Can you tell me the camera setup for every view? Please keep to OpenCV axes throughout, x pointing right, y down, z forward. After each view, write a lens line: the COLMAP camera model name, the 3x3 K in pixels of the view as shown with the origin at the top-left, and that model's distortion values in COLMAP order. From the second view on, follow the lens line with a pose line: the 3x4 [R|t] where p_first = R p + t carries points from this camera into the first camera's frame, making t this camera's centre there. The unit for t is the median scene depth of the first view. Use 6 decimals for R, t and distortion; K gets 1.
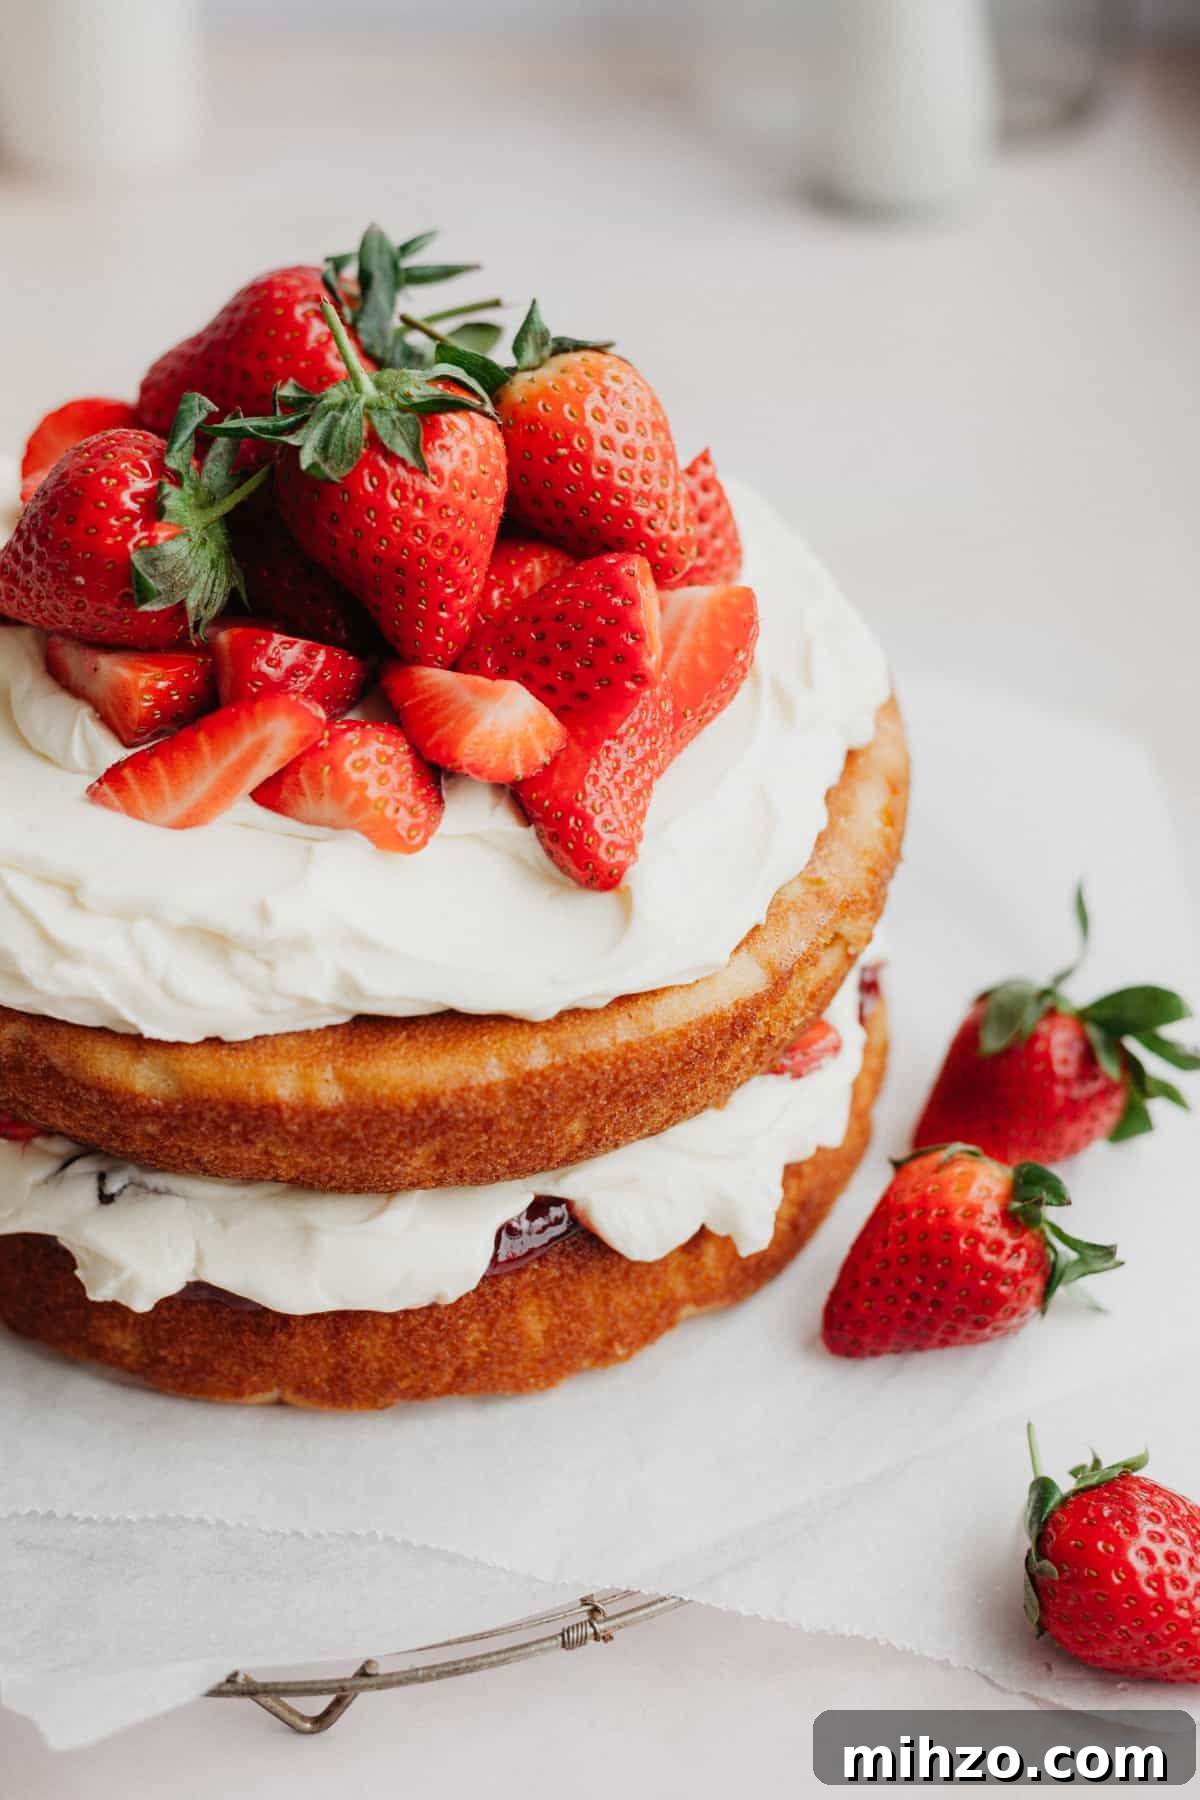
lens RADIAL K [[2642.9, 0, 600.0], [0, 2642.9, 900.0], [0, 0, 1]] dist [-0.129139, 1.643923]
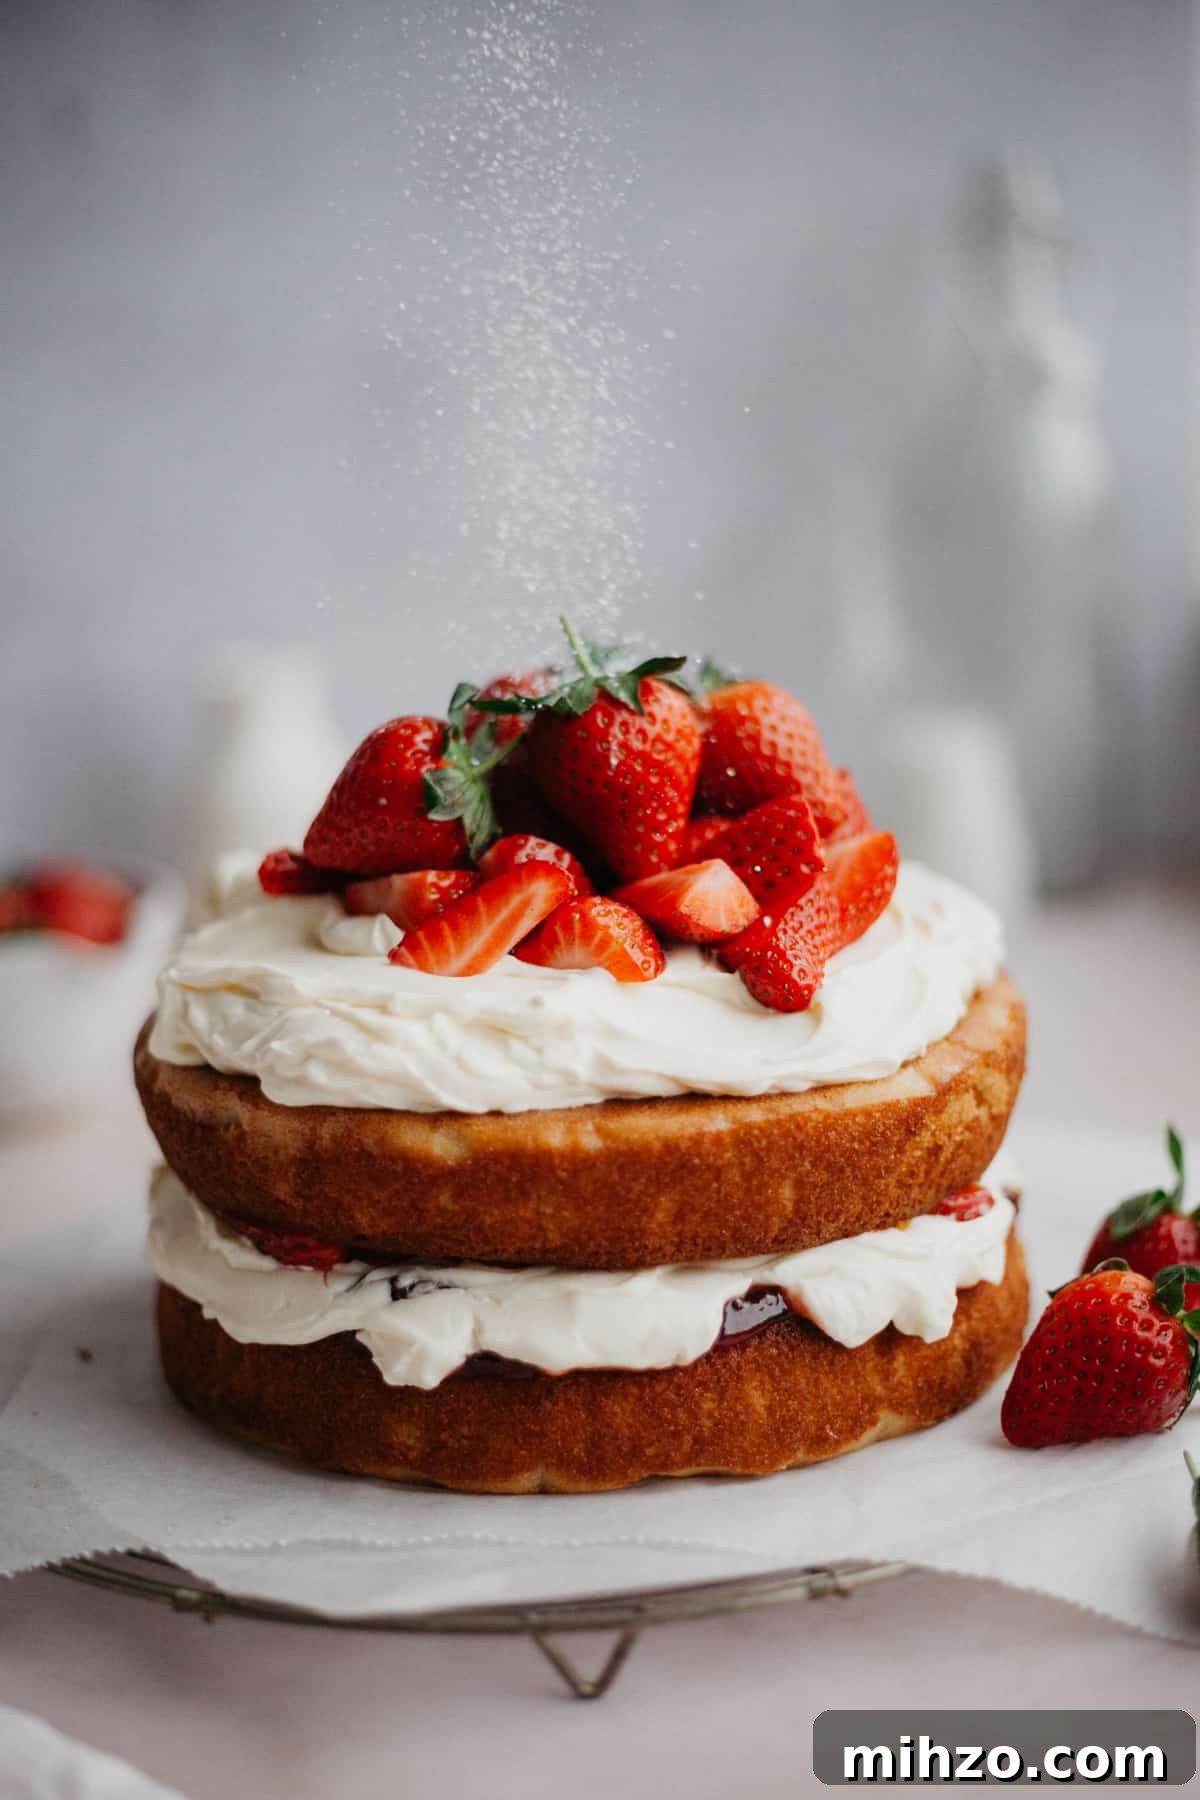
lens RADIAL K [[2642.9, 0, 600.0], [0, 2642.9, 900.0], [0, 0, 1]] dist [-0.129139, 1.643923]
pose [[0.998874, -0.045818, -0.012297, -0.074239], [0.037064, 0.915532, -0.400534, 0.447077], [0.029610, 0.399628, 0.916199, -0.179632]]
